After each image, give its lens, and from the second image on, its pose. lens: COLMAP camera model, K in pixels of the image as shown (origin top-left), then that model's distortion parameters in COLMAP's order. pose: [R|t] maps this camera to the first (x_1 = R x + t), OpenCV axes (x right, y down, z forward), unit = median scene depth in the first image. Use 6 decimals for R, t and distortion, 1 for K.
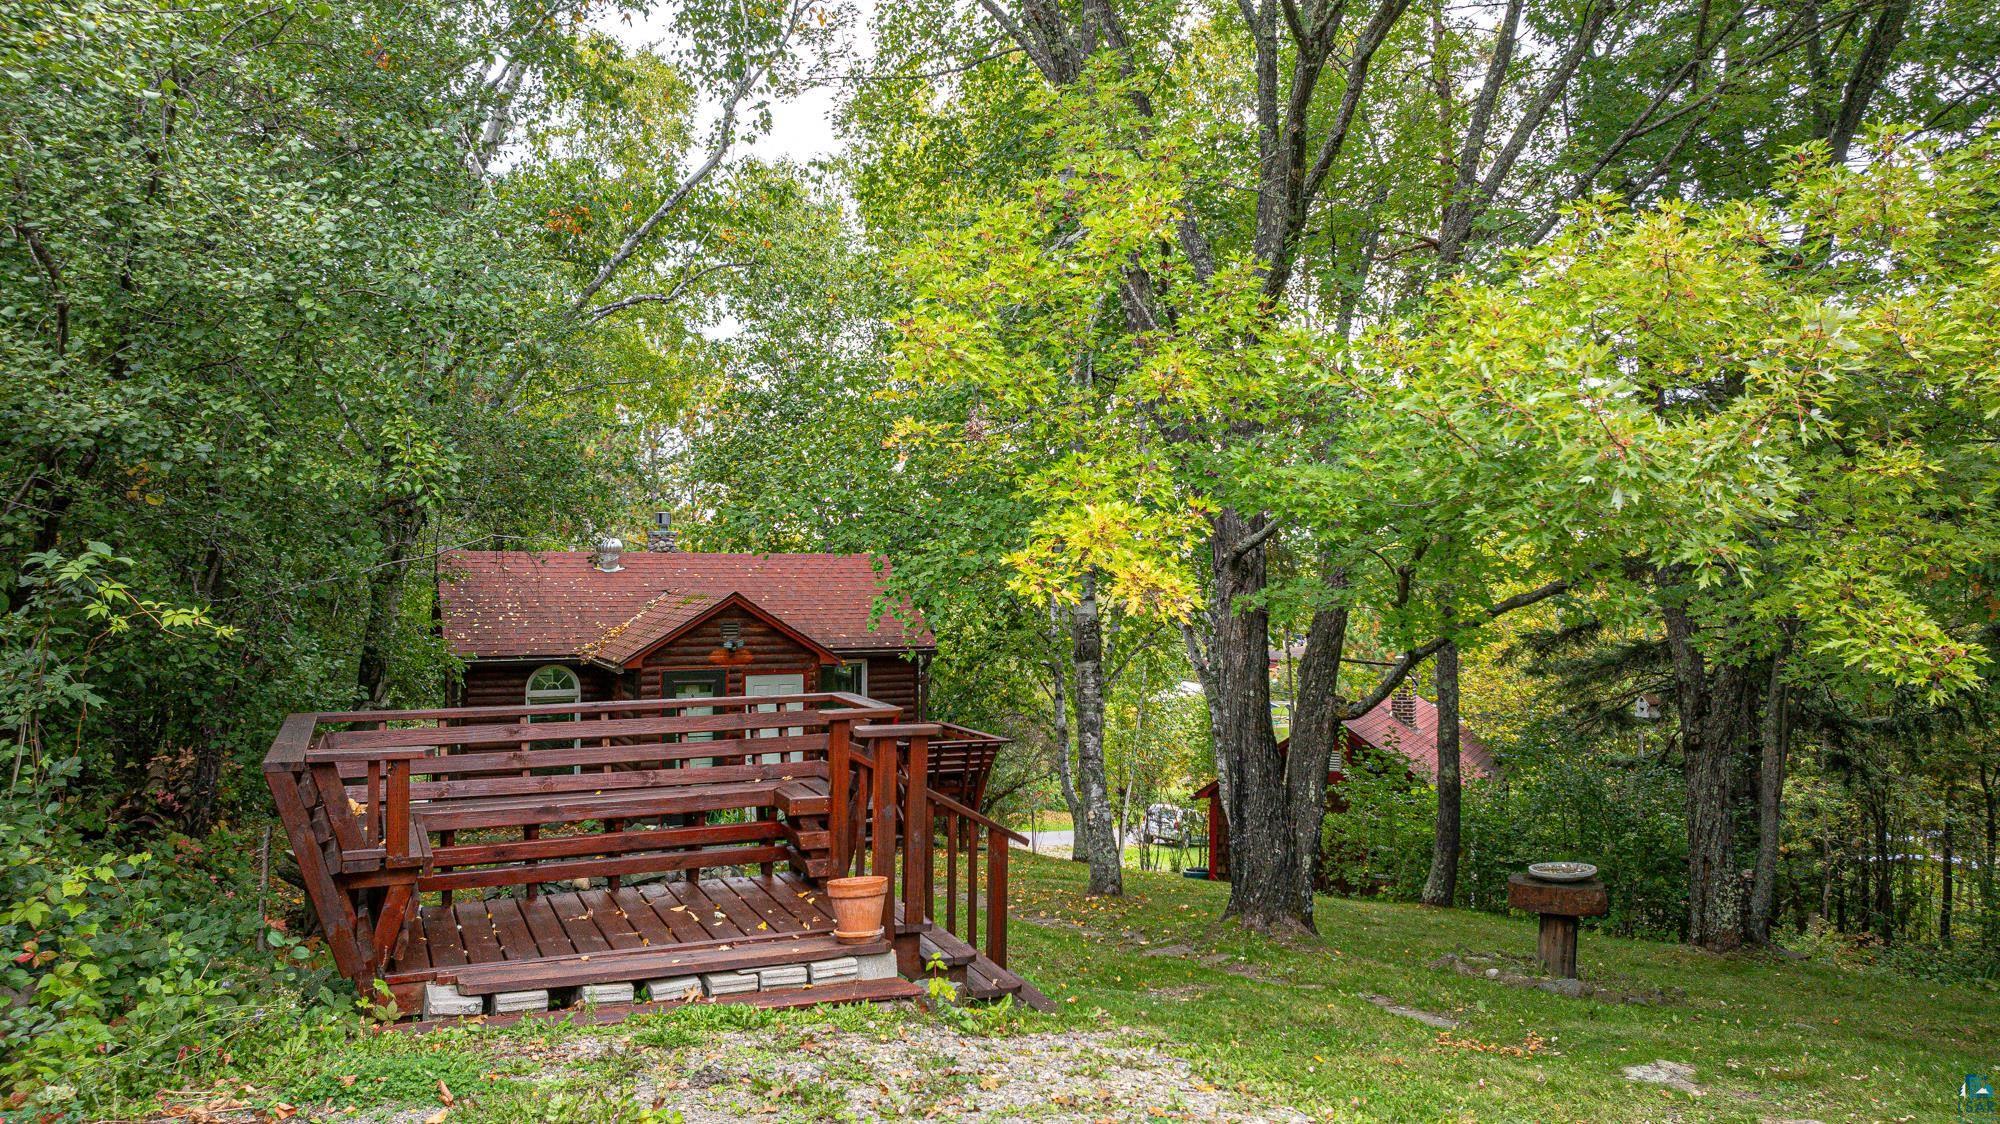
lens RADIAL K [[1407.6, 0, 1000.0], [0, 1407.6, 562.0], [0, 0, 1]] dist [-0.001226, -0.003650]
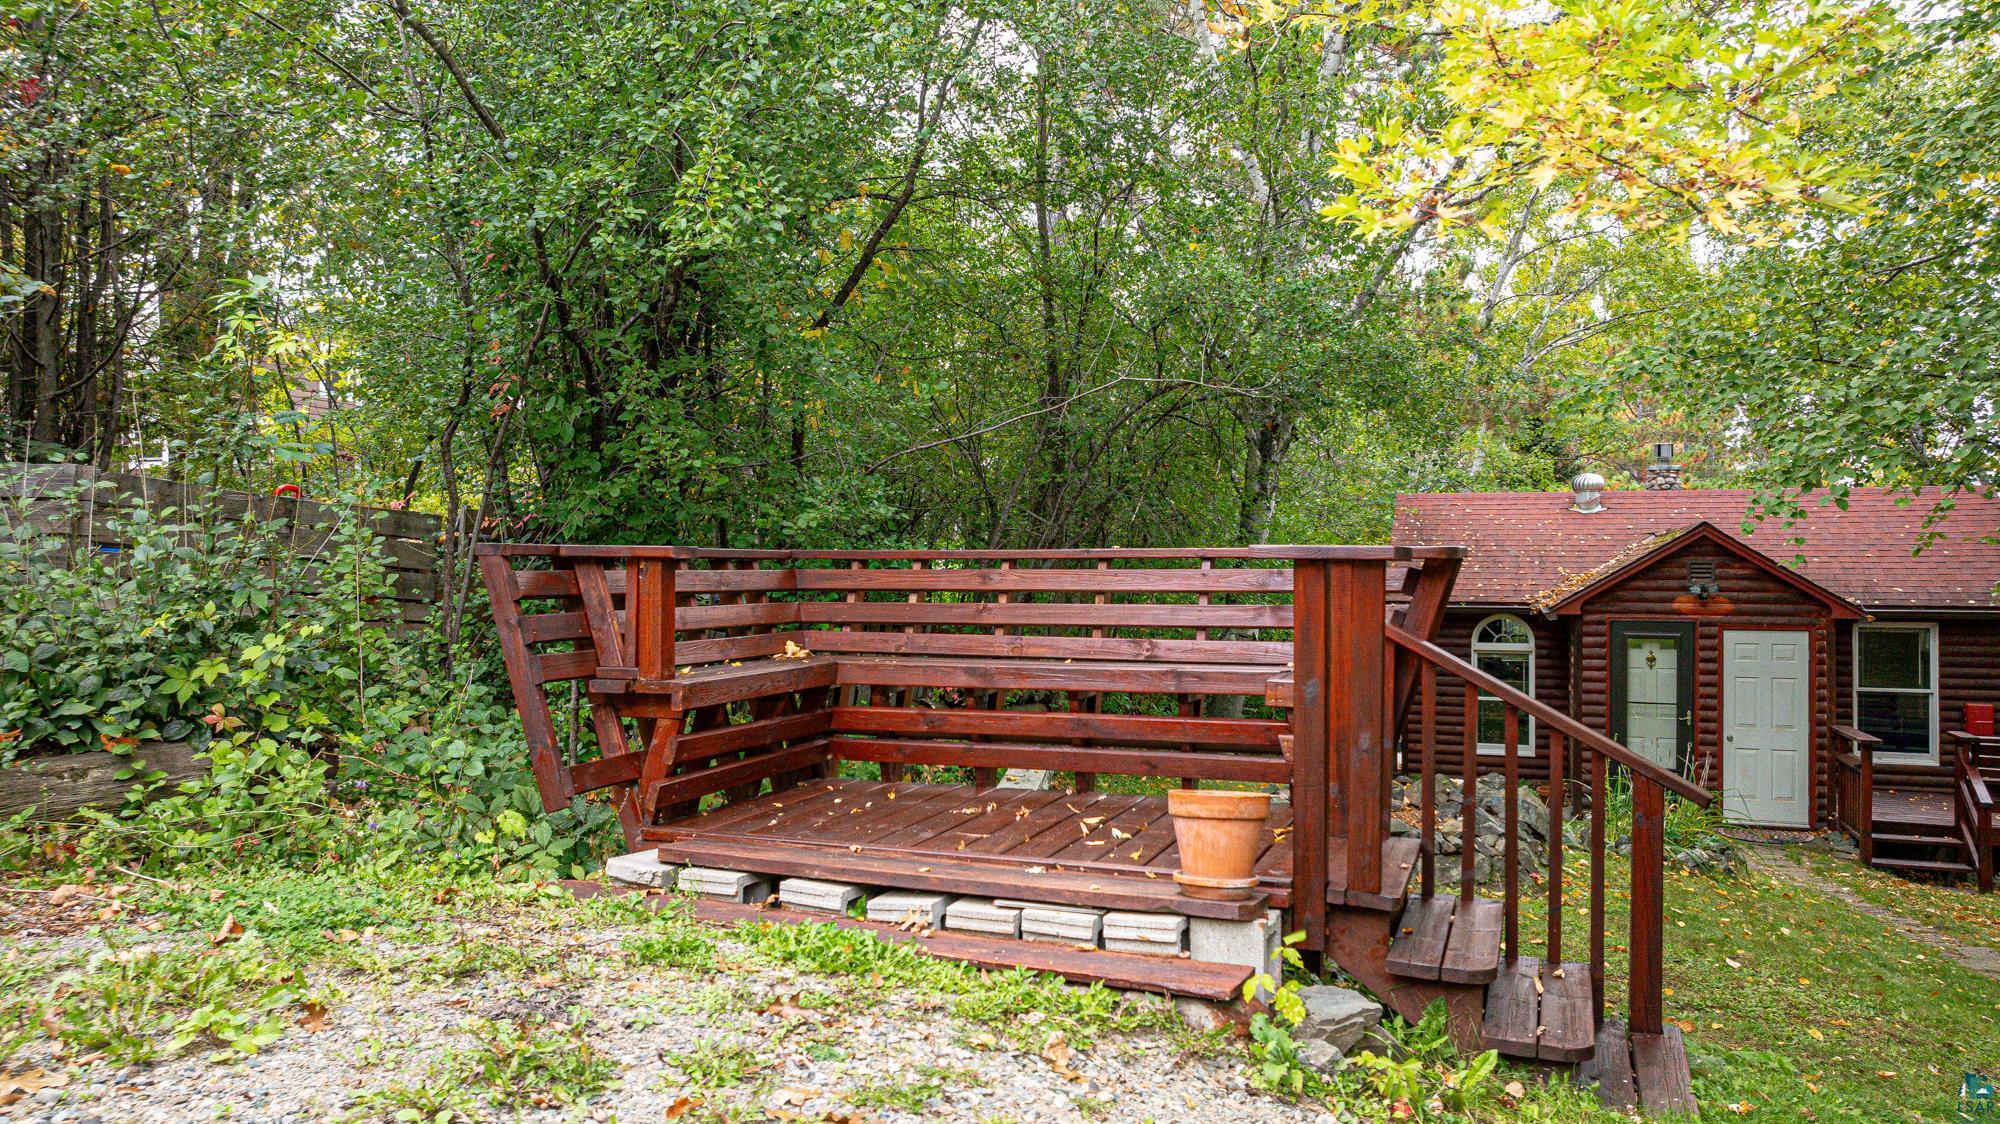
lens RADIAL K [[1409.2, 0, 1000.0], [0, 1409.2, 562.0], [0, 0, 1]] dist [-0.050820, -0.000887]
pose [[0.706535, -0.002743, -0.707673, 0.097697], [0.002369, 0.999996, -0.001511, 0.051620], [0.707675, -0.000610, 0.706538, 0.205756]]
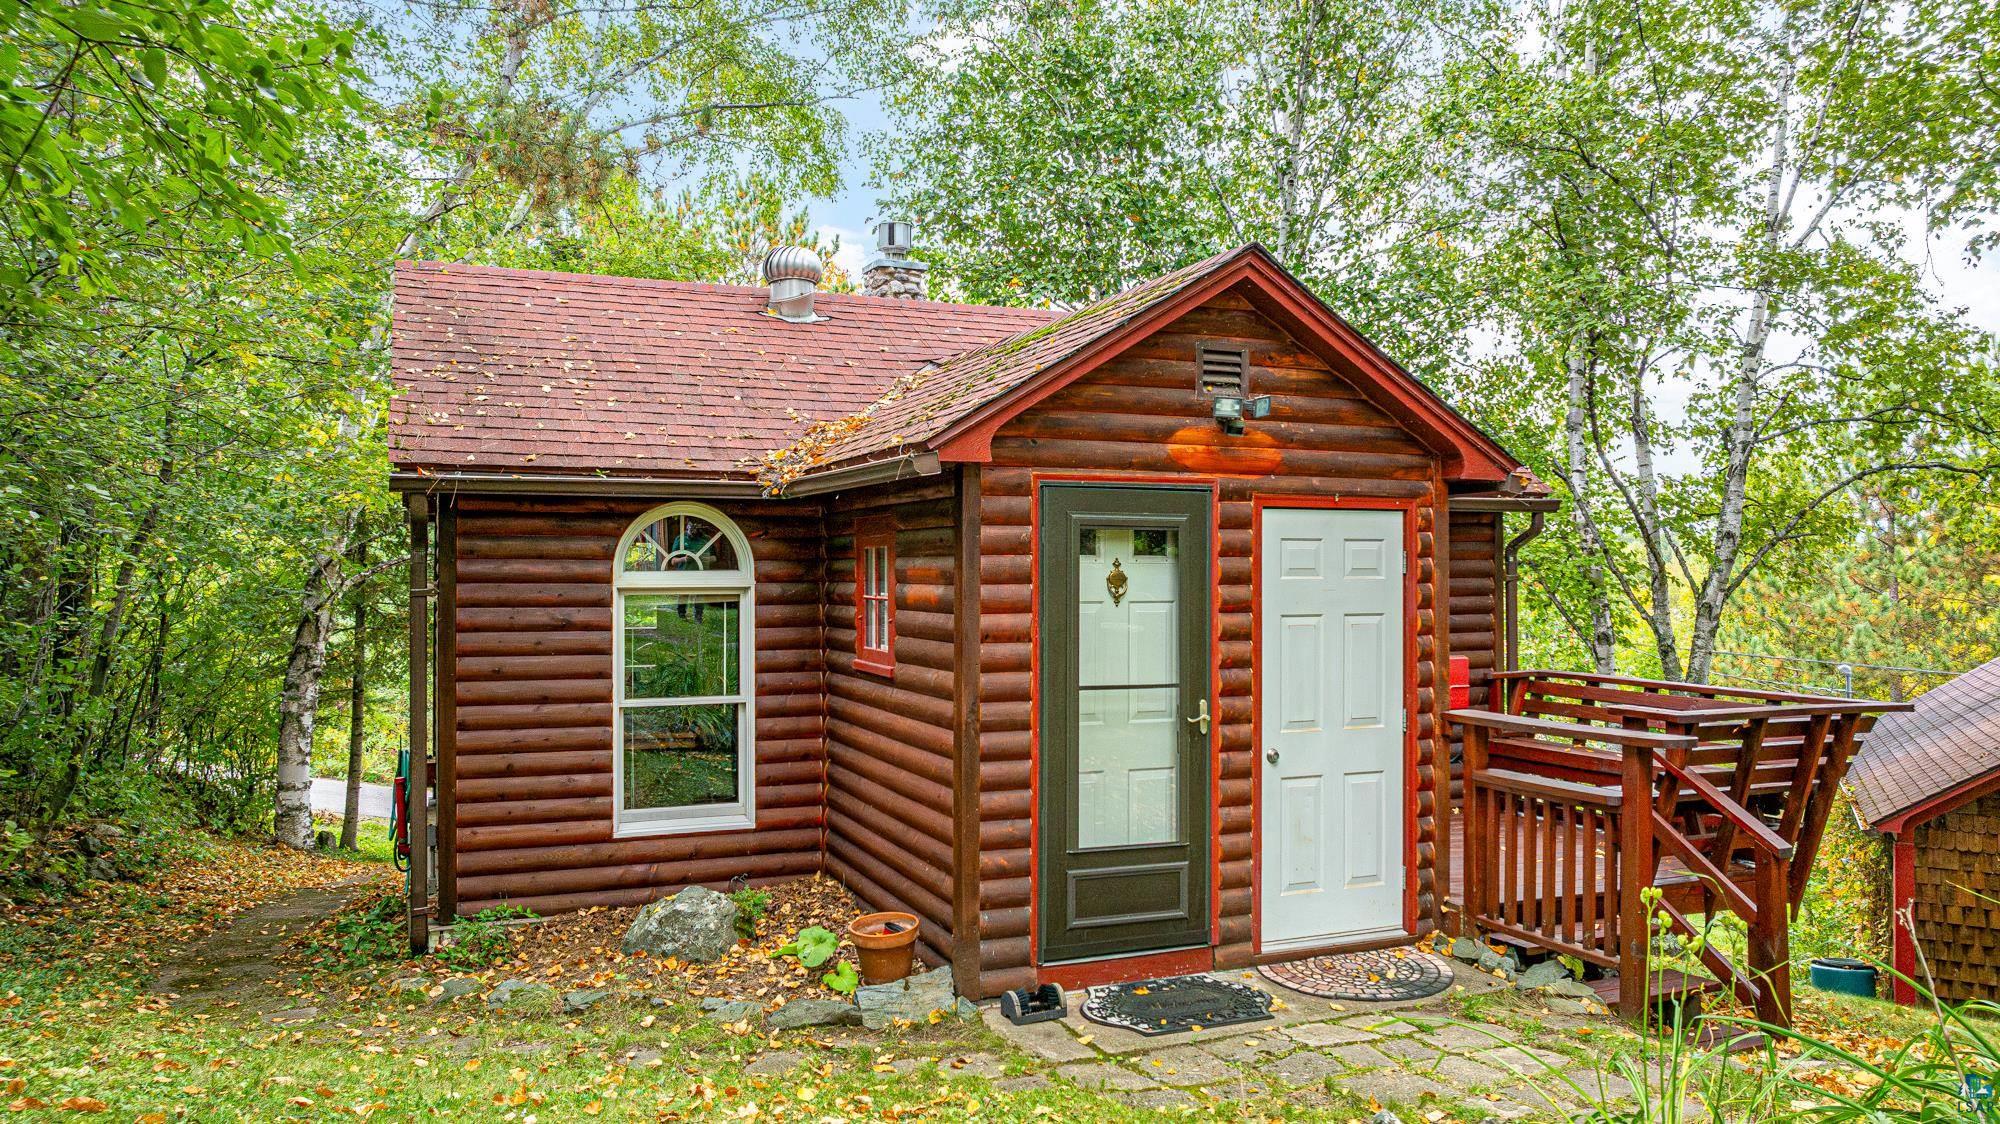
lens RADIAL K [[1436.4, 0, 976.4], [0, 1436.4, 544.5], [0, 0, 1]] dist [-0.034665, -0.001167]
pose [[0.998682, -0.005035, -0.051080, -0.277380], [0.004376, 0.999906, -0.013017, 0.112182], [0.051141, 0.012776, 0.998610, 0.782730]]
